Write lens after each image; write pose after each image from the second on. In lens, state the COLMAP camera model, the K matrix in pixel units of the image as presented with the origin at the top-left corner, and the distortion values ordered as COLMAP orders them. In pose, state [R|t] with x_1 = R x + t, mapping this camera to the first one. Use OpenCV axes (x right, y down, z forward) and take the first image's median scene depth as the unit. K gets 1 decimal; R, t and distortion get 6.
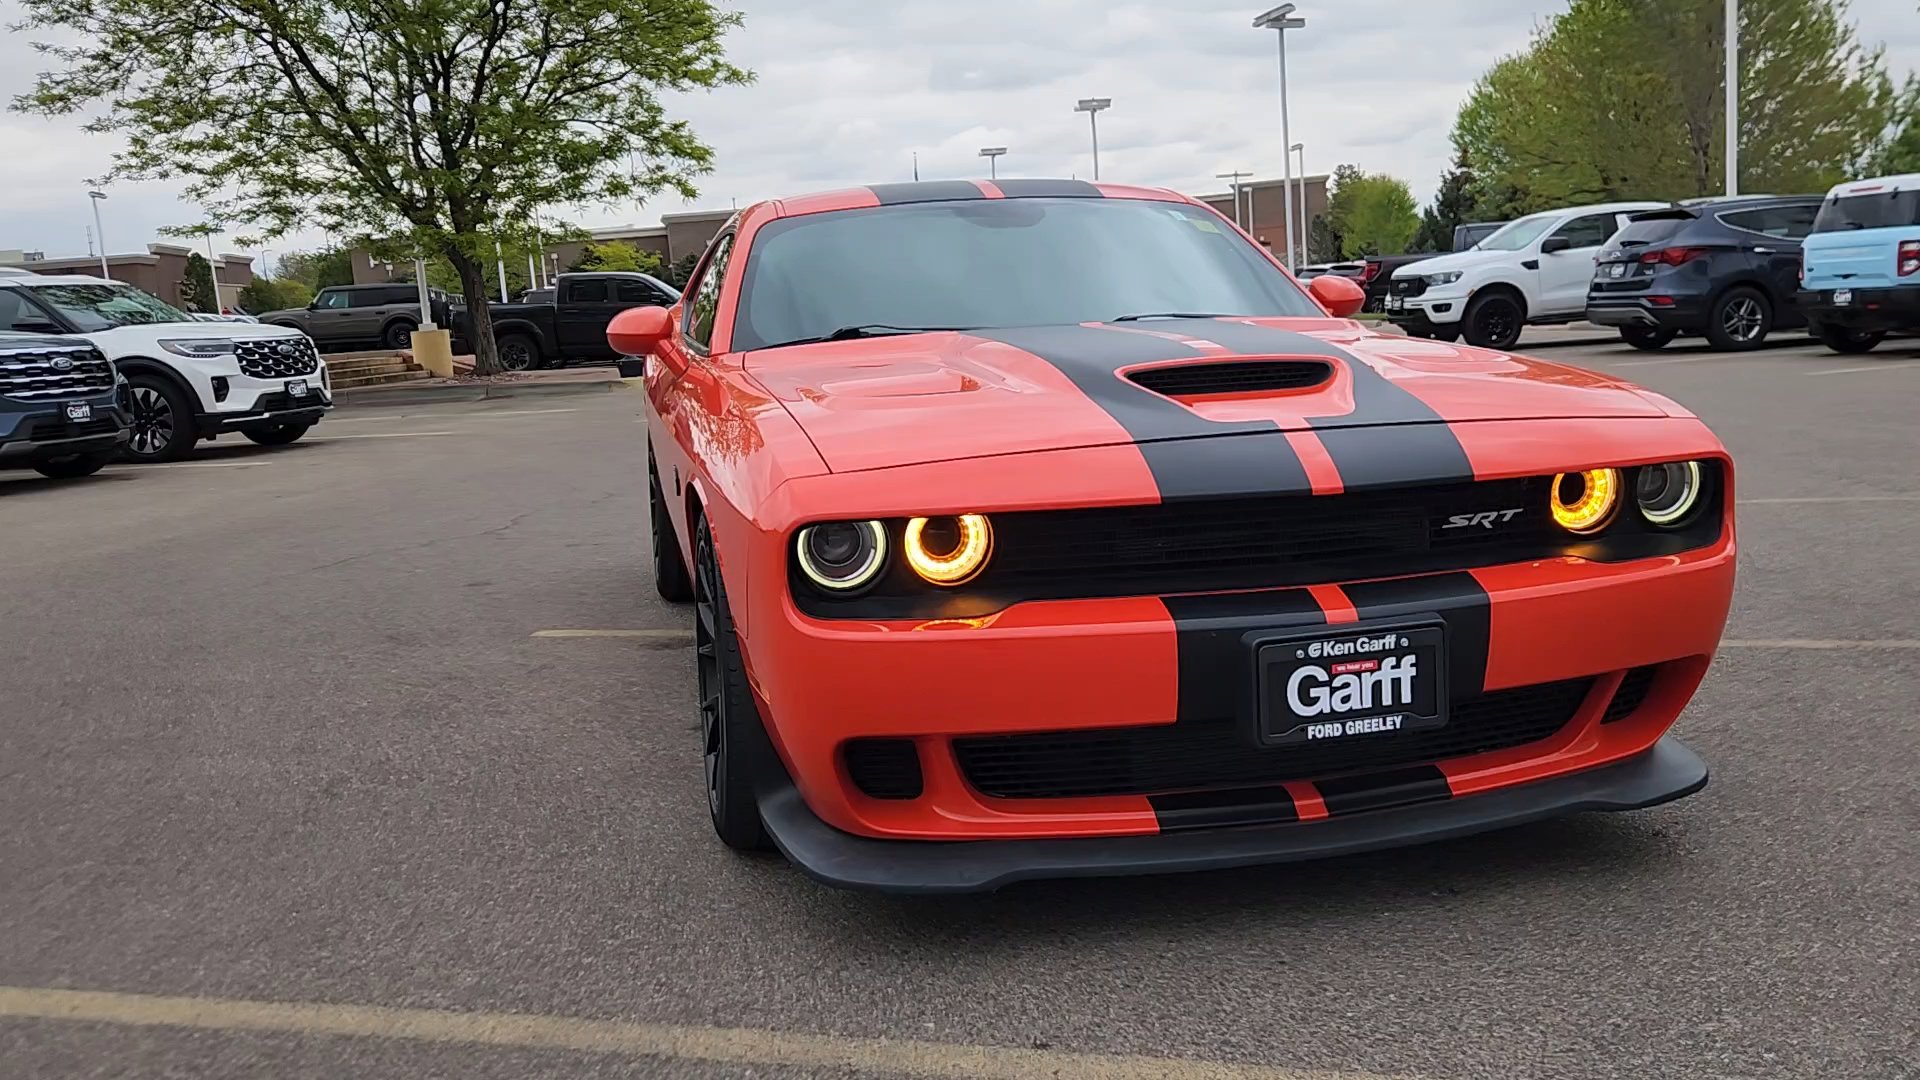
lens RADIAL K [[1621.6, 0, 955.0], [0, 1621.6, 562.4], [0, 0, 1]] dist [0.037599, -0.026701]
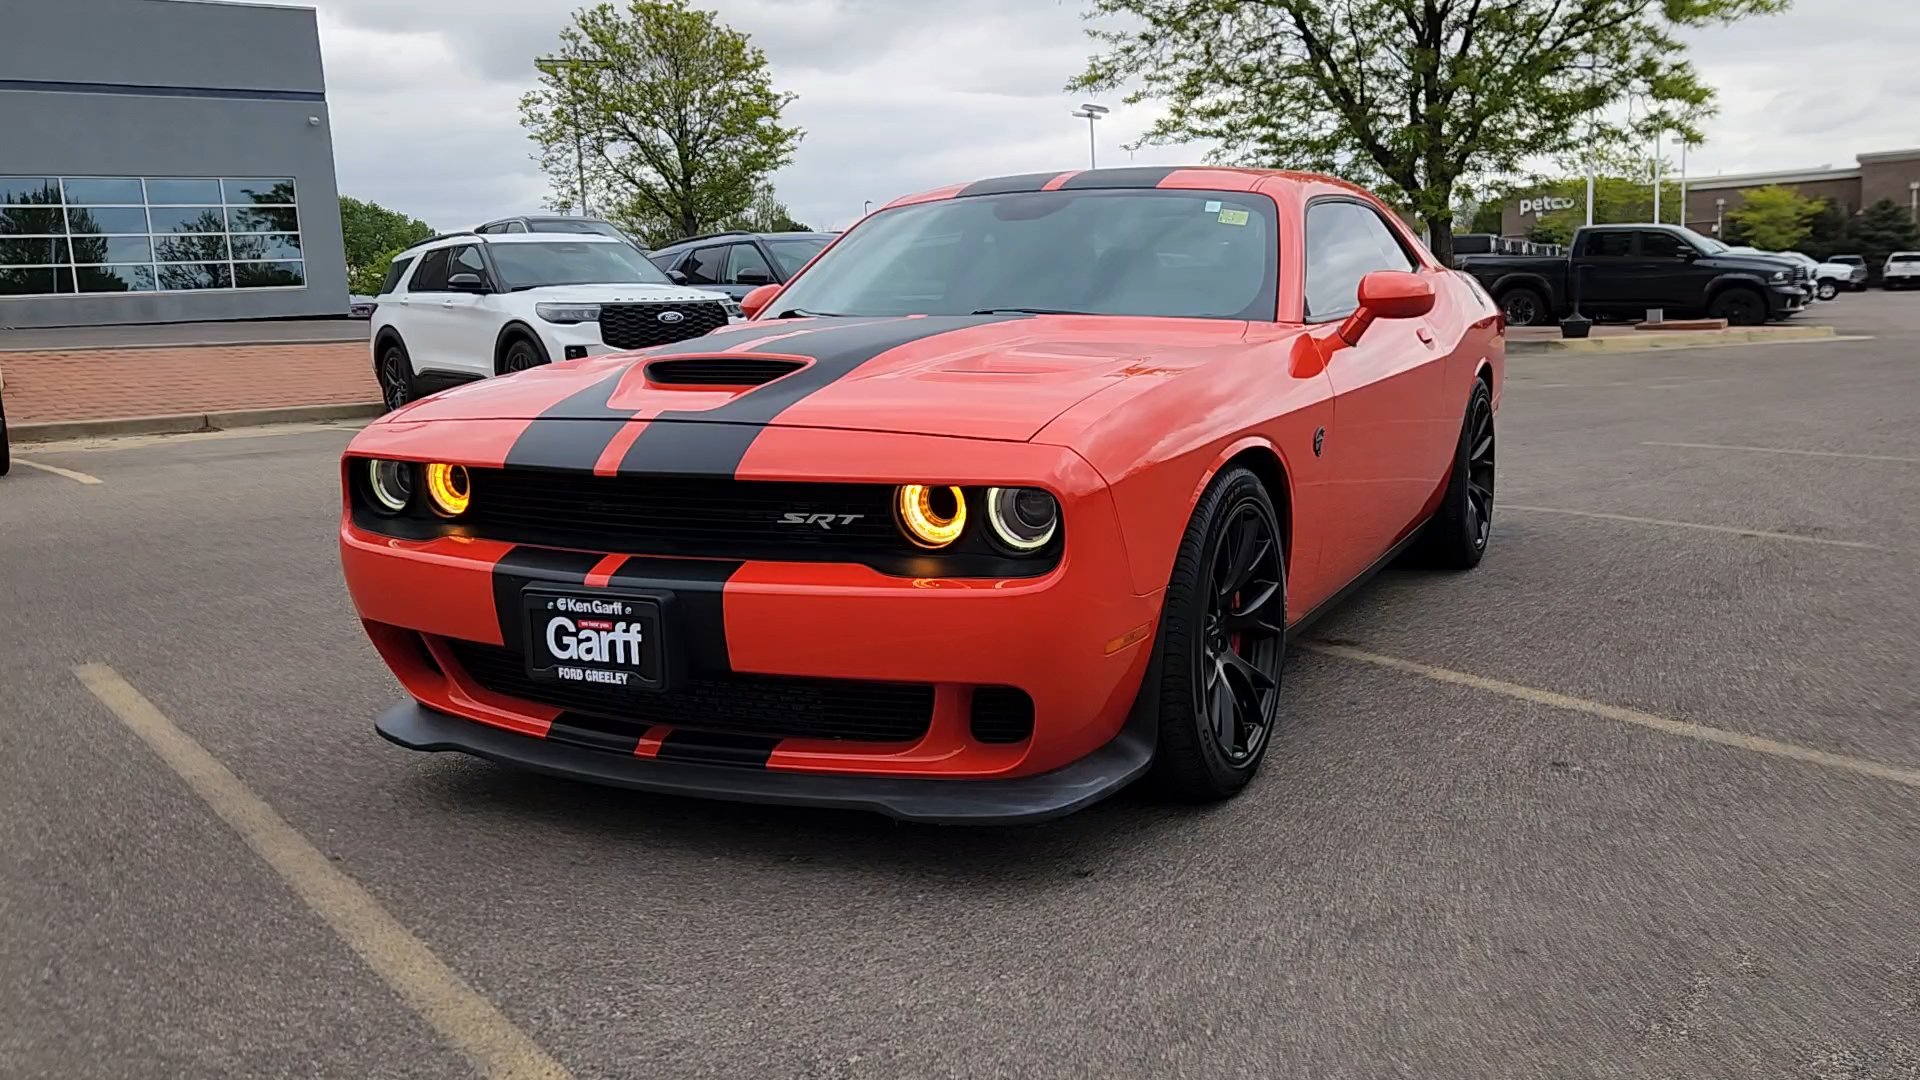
lens RADIAL K [[1621.6, 0, 951.3], [0, 1621.6, 566.6], [0, 0, 1]] dist [0.037599, -0.026701]
pose [[0.772351, 0.137544, -0.620126, 0.947738], [-0.116333, 0.990391, 0.074779, -0.076880], [0.624452, 0.014385, 0.780930, 0.201299]]
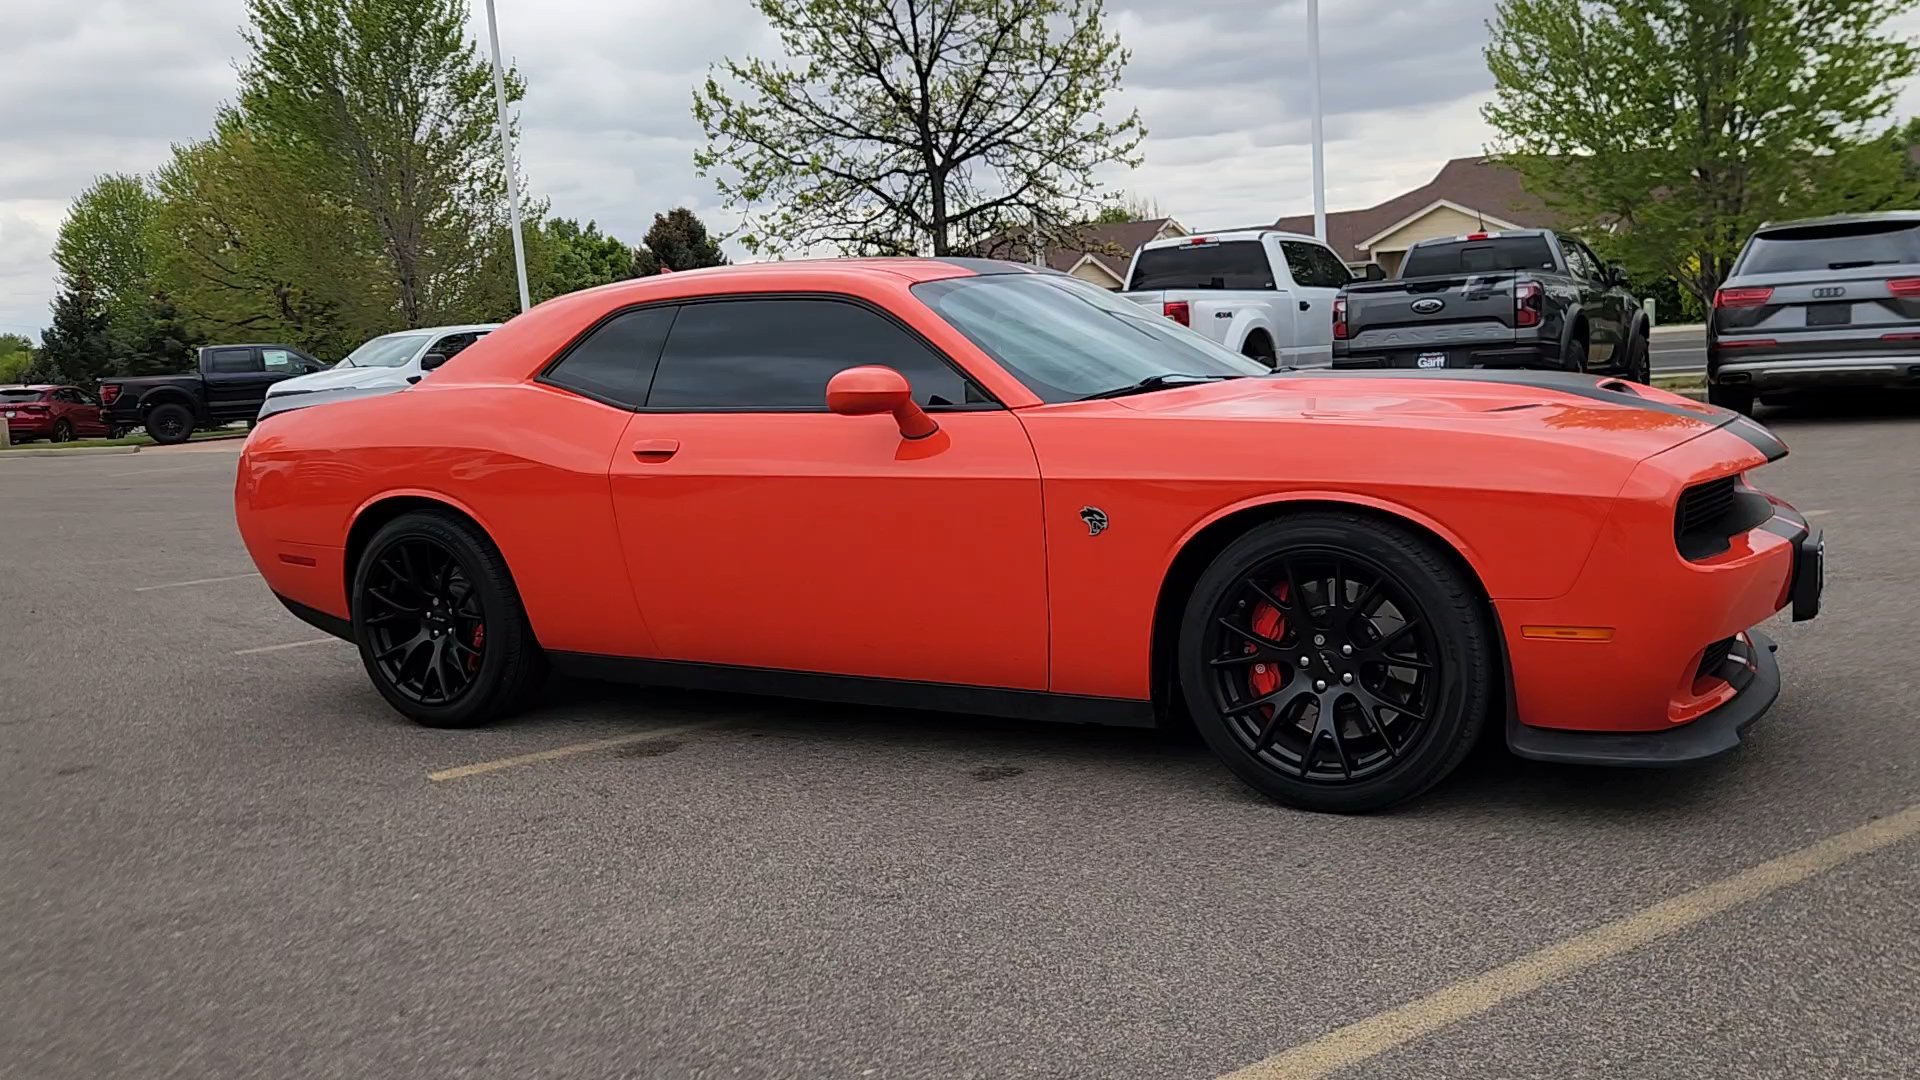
lens RADIAL K [[1621.6, 0, 953.8], [0, 1621.6, 544.2], [0, 0, 1]] dist [0.037599, -0.026701]
pose [[0.676157, -0.078144, 0.732602, -1.235616], [0.143021, 0.989366, -0.026470, -0.024888], [-0.722743, 0.122675, 0.680142, 0.431806]]
